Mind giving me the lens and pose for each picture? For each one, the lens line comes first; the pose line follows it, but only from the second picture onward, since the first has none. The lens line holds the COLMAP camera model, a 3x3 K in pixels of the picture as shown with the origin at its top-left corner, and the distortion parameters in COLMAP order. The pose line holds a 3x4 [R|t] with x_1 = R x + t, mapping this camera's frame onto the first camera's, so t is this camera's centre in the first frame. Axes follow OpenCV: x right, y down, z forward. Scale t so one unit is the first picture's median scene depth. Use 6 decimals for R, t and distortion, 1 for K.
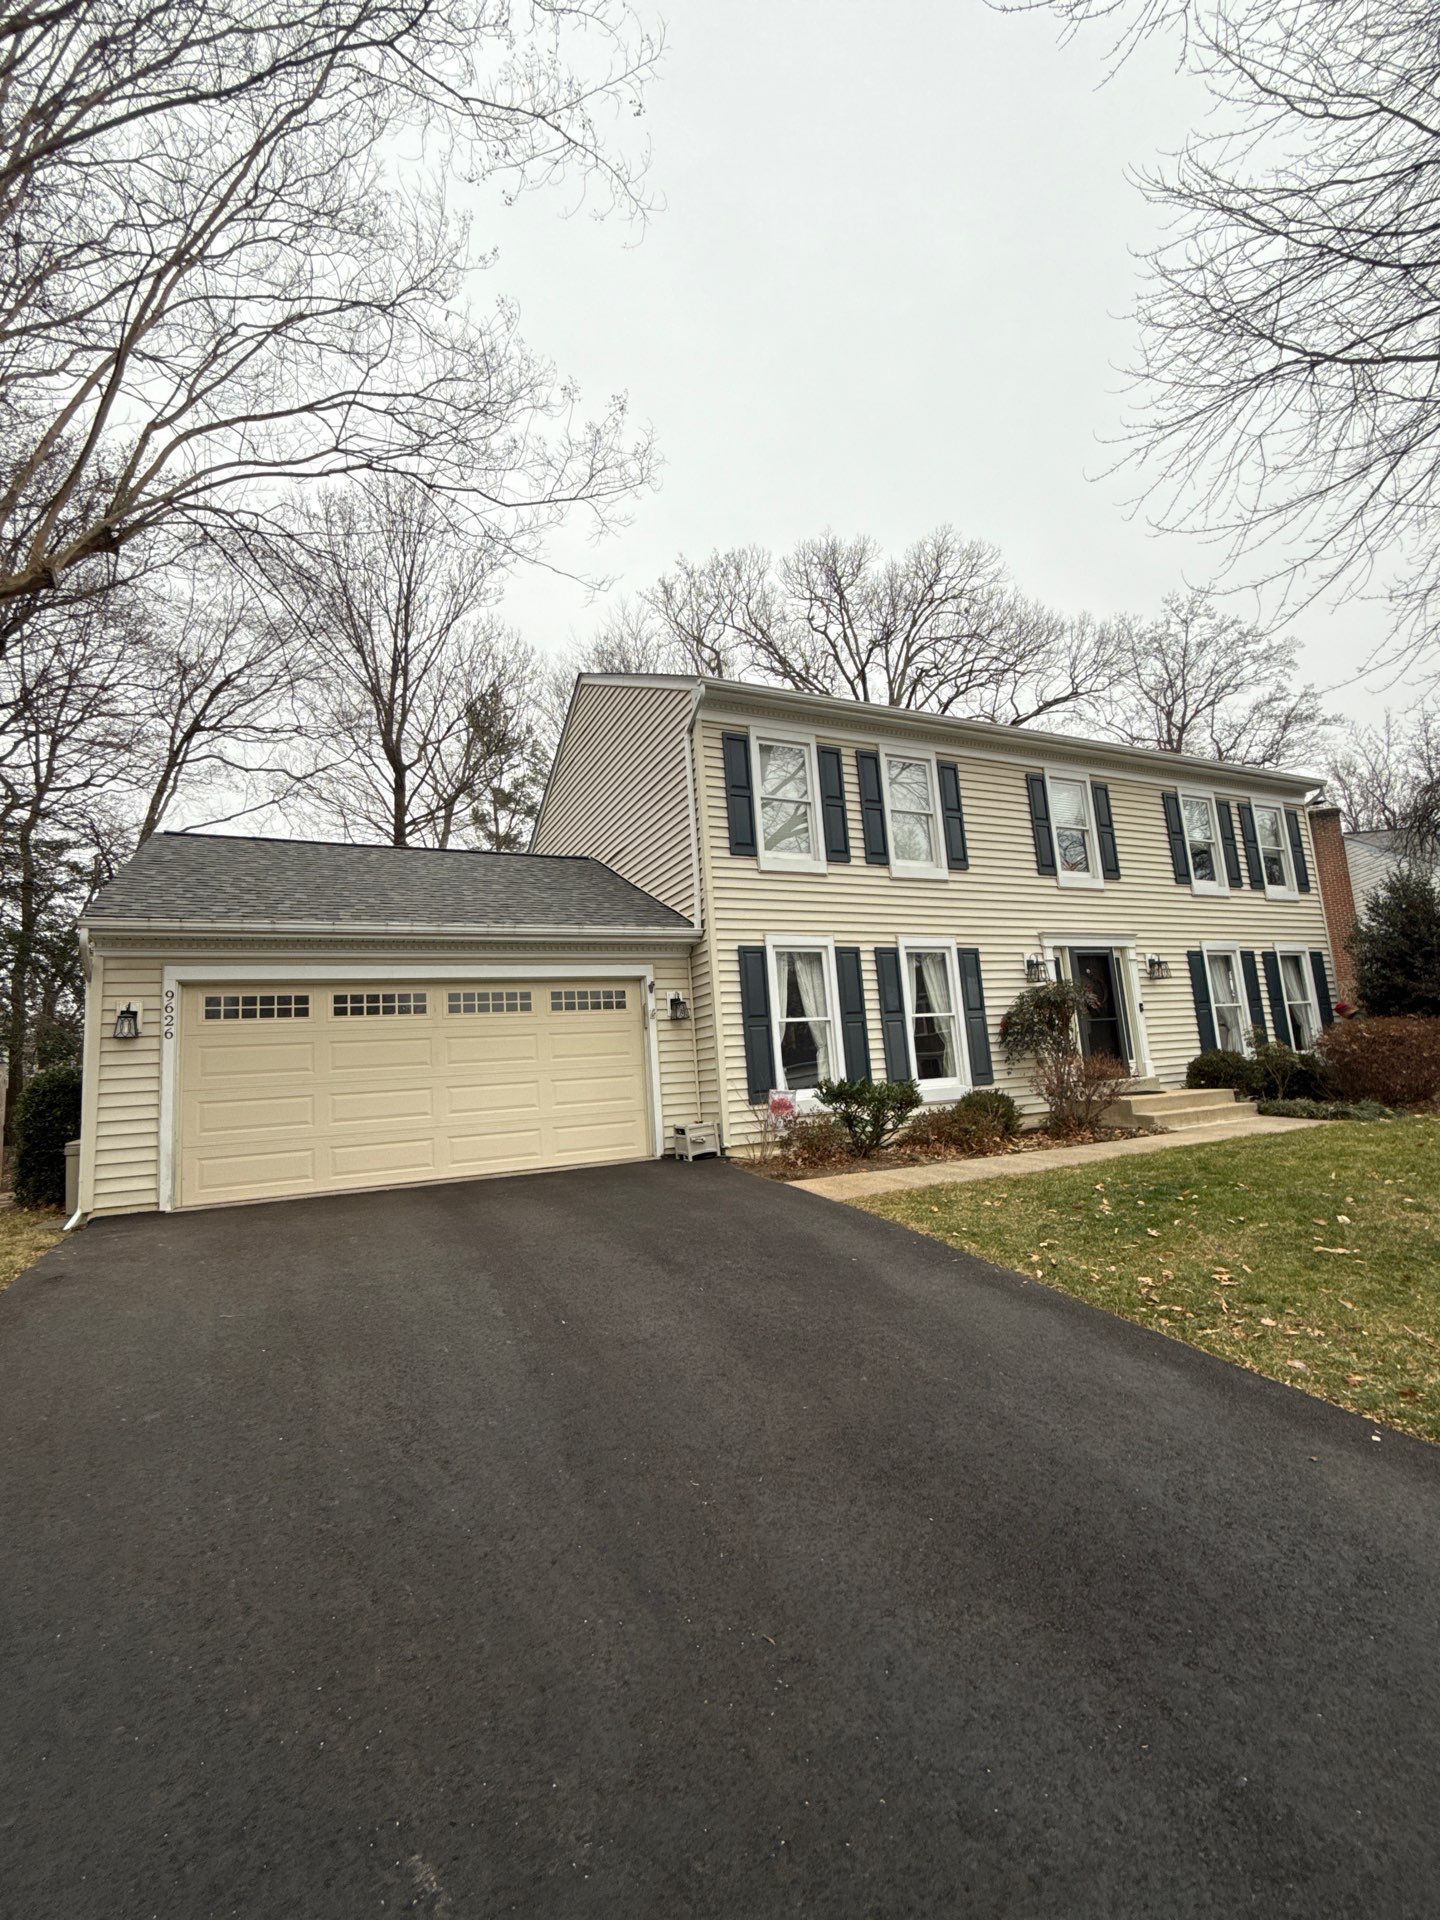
lens RADIAL K [[840.2, 0, 720.0], [0, 840.2, 960.0], [0, 0, 1]] dist [-0.000863, -0.000006]
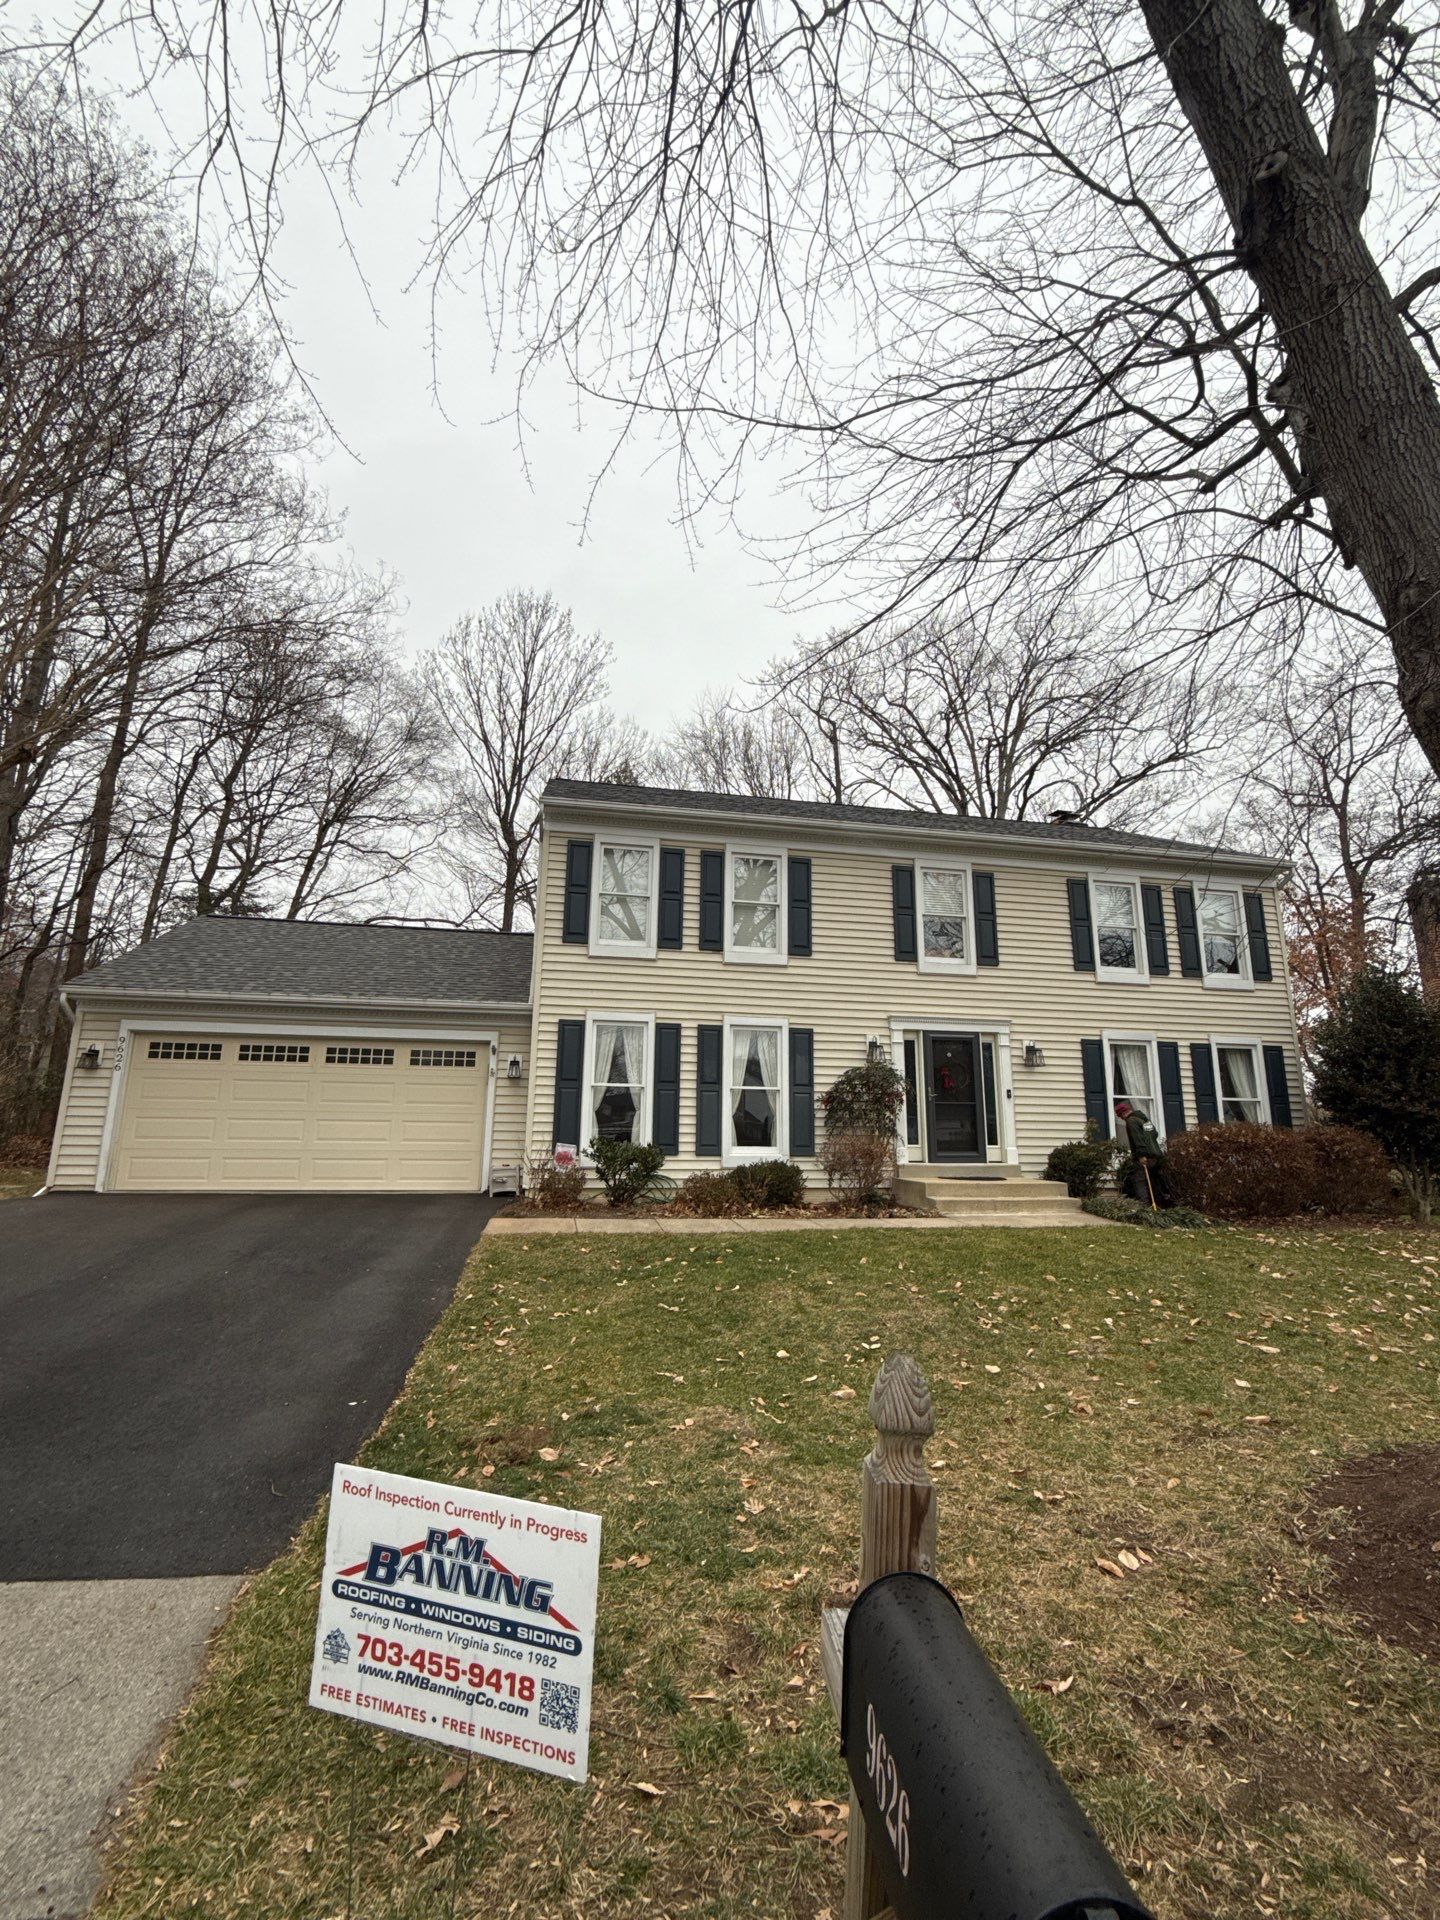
lens RADIAL K [[840.2, 0, 720.0], [0, 840.2, 960.0], [0, 0, 1]] dist [-0.000863, -0.000006]
pose [[0.963781, 0.025250, -0.265497, 0.481836], [-0.040325, 0.997859, -0.051486, -0.042218], [0.263629, 0.060327, 0.962736, -0.080194]]
